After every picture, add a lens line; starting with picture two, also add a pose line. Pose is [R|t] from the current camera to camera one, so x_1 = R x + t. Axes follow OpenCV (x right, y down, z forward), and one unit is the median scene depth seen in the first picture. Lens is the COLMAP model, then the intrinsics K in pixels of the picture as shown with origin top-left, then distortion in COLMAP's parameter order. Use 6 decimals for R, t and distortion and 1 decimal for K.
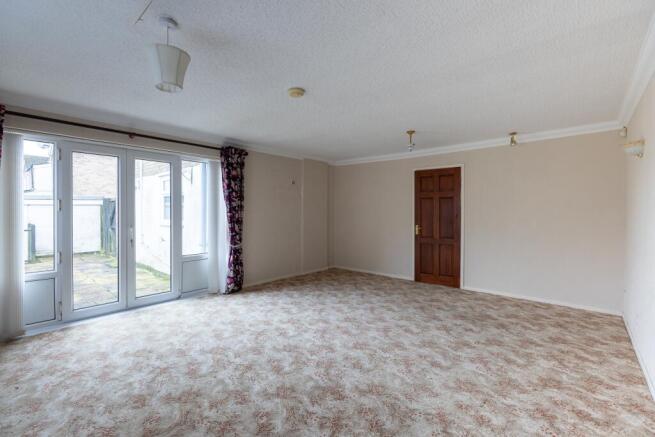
lens RADIAL K [[298.9, 0, 326.3], [0, 298.9, 210.9], [0, 0, 1]] dist [0.000196, -0.000083]
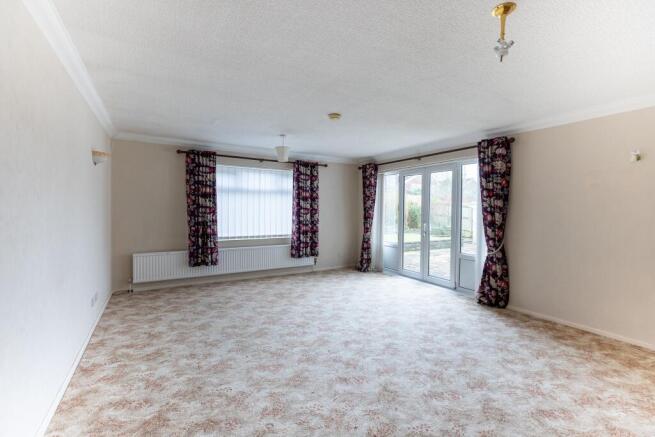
lens RADIAL K [[298.9, 0, 326.3], [0, 298.9, 210.9], [0, 0, 1]] dist [0.000196, -0.000083]
pose [[-0.329836, 0.000668, -0.944038, 1.052597], [-0.012423, 0.999910, 0.005047, -0.003837], [0.943957, 0.013392, -0.329798, 1.315310]]
